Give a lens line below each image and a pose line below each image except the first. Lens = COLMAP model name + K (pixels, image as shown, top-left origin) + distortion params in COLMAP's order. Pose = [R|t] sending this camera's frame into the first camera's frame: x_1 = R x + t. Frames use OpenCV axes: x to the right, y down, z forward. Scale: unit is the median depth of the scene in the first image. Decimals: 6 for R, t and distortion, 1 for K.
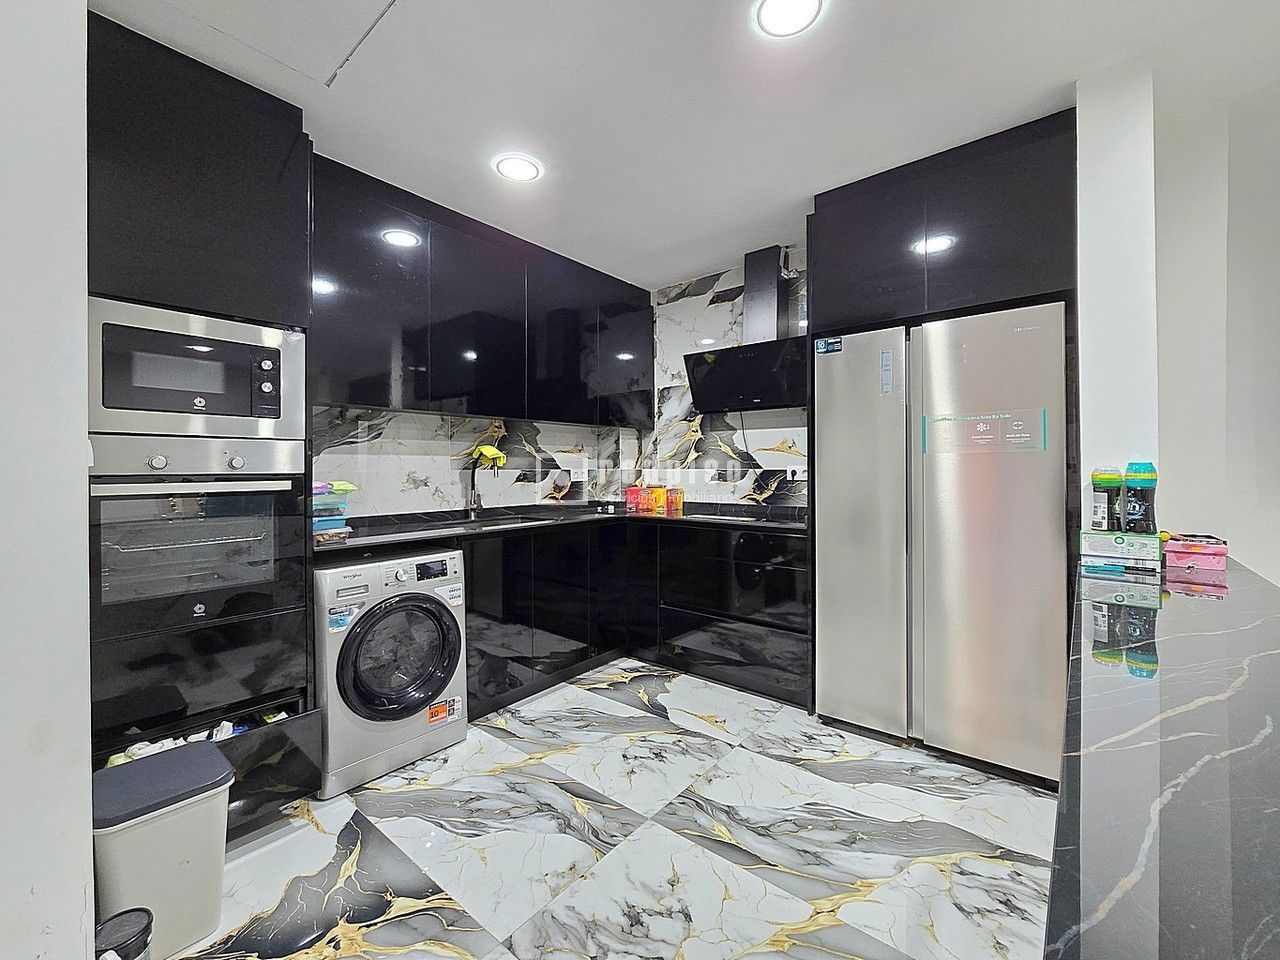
lens RADIAL K [[519.4, 0, 640.9], [0, 519.4, 468.5], [0, 0, 1]] dist [-0.002232, -0.000125]
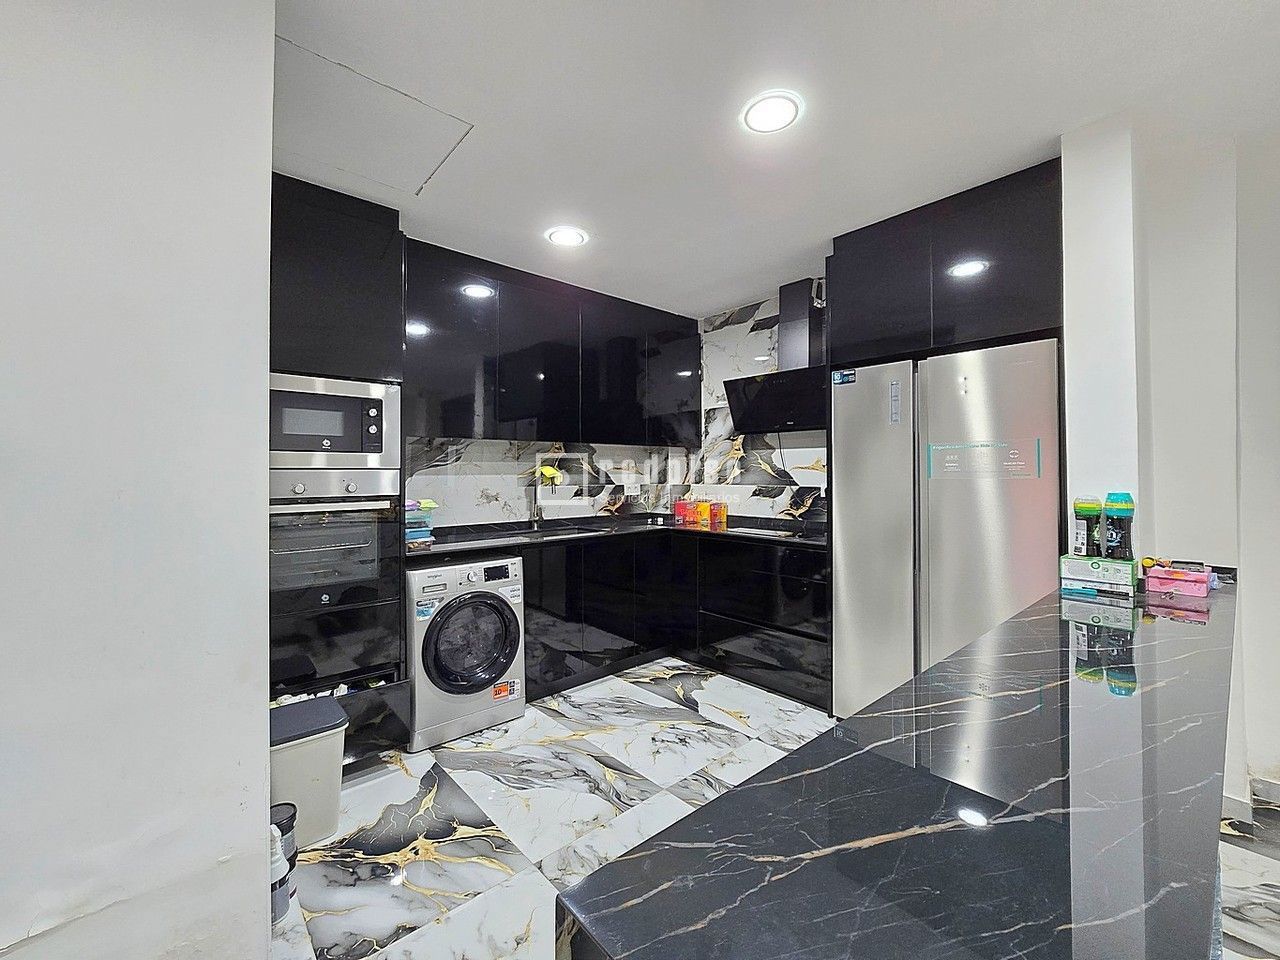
lens RADIAL K [[510.1, 0, 637.2], [0, 510.1, 470.6], [0, 0, 1]] dist [0.000979, 0.000084]
pose [[0.988793, -0.000646, -0.149290, 0.106367], [-0.000742, 0.999957, -0.009244, -0.035234], [0.149289, 0.009251, 0.988750, -0.140220]]
